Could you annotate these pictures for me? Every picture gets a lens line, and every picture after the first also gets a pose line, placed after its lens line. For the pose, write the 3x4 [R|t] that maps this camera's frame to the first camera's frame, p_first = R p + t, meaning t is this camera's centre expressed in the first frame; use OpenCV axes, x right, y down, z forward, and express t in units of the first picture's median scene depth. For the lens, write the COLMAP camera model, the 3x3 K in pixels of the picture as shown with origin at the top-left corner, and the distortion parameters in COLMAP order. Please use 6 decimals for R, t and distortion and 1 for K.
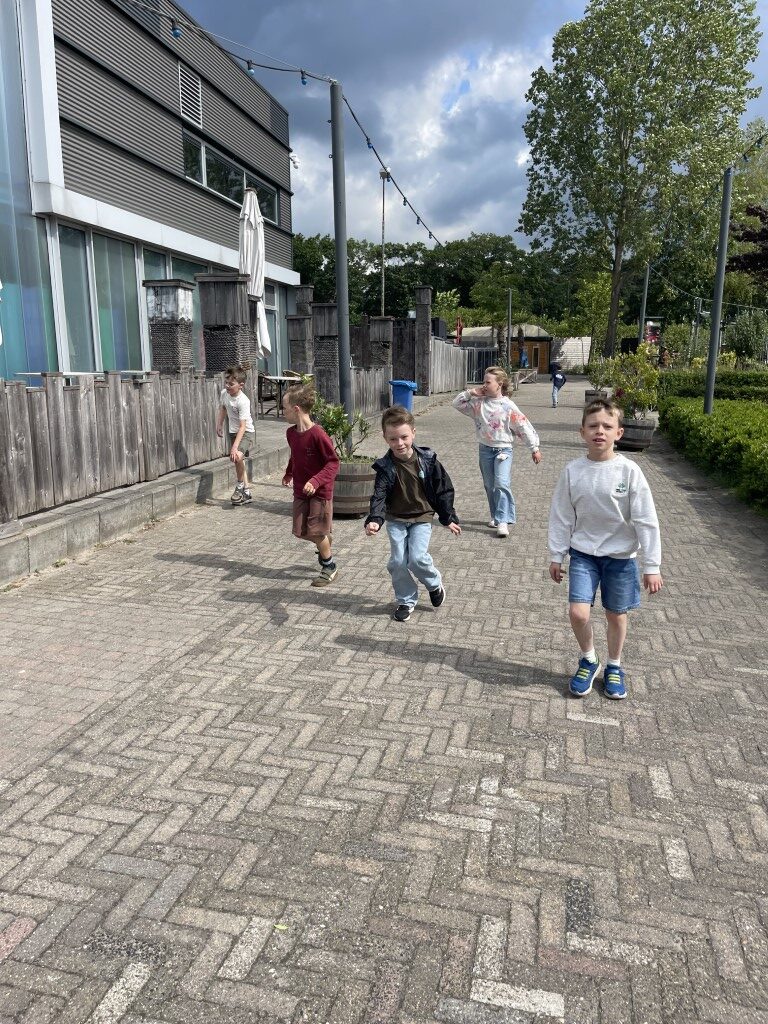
lens RADIAL K [[756.6, 0, 400.3], [0, 756.6, 500.4], [0, 0, 1]] dist [0.051228, -0.066366]
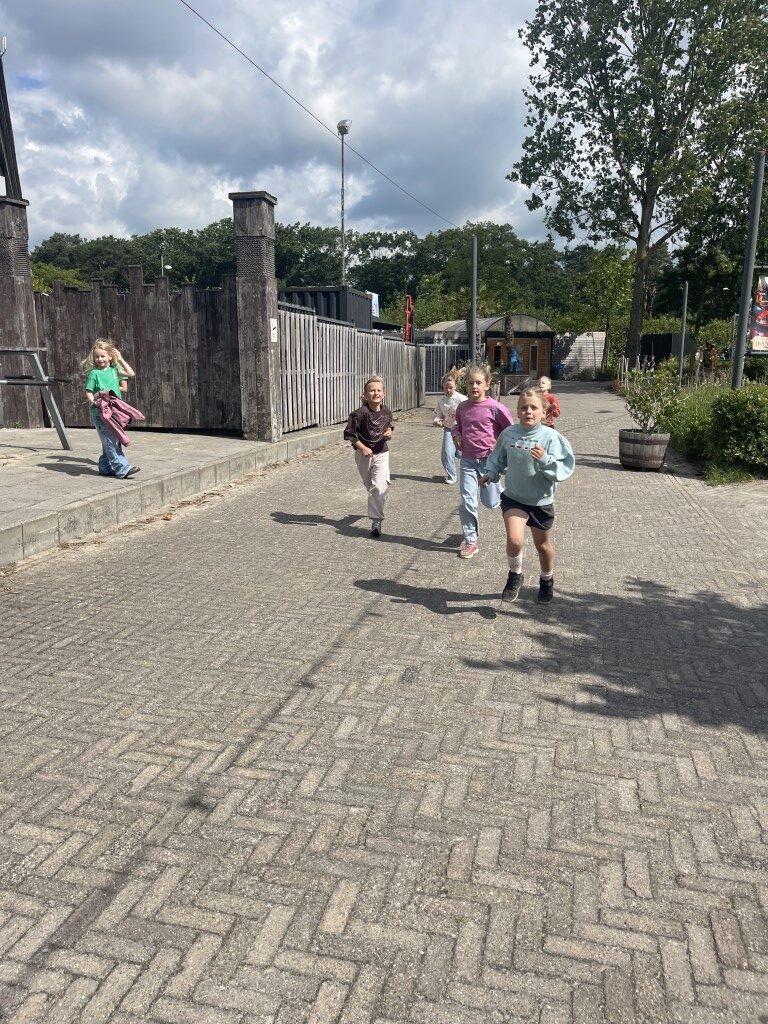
lens RADIAL K [[756.6, 0, 375.1], [0, 756.6, 506.4], [0, 0, 1]] dist [0.051228, -0.066366]
pose [[0.999322, 0.009607, -0.035544, 0.521641], [-0.009401, 0.999938, 0.005946, -0.460357], [0.035599, -0.005608, 0.999350, 2.467919]]
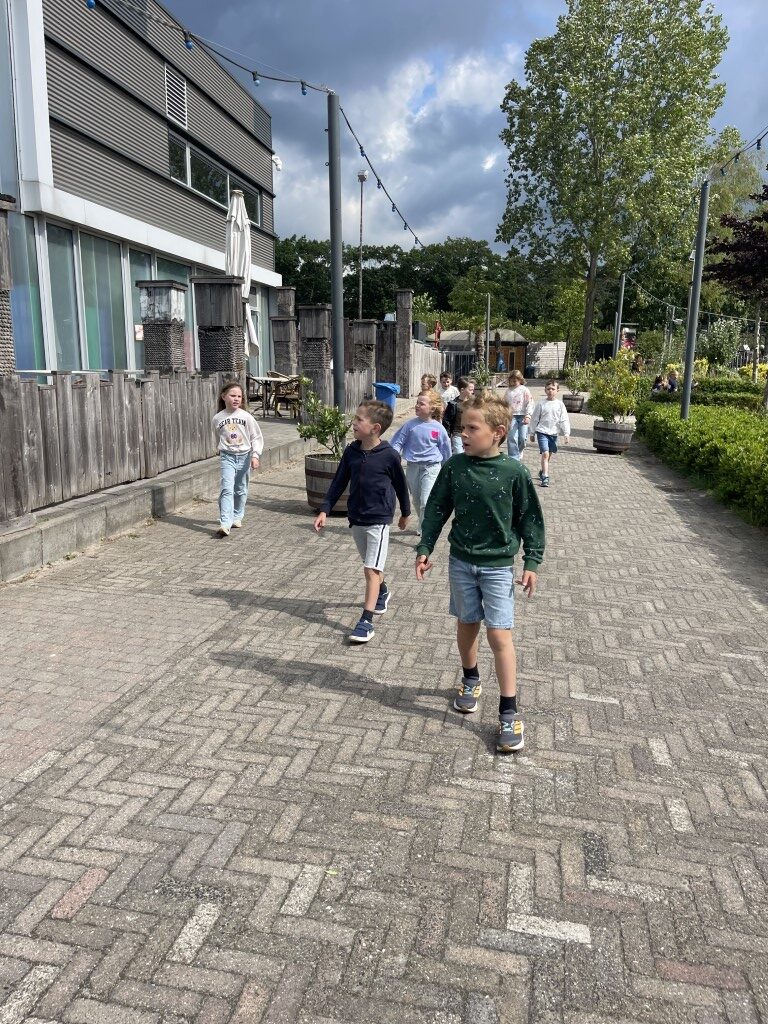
lens RADIAL K [[756.6, 0, 399.8], [0, 756.6, 500.4], [0, 0, 1]] dist [0.051228, -0.066366]
pose [[0.999402, 0.006897, 0.033897, -0.035904], [-0.006789, 0.999971, -0.003305, 0.007326], [-0.033919, 0.003073, 0.999420, -0.041485]]
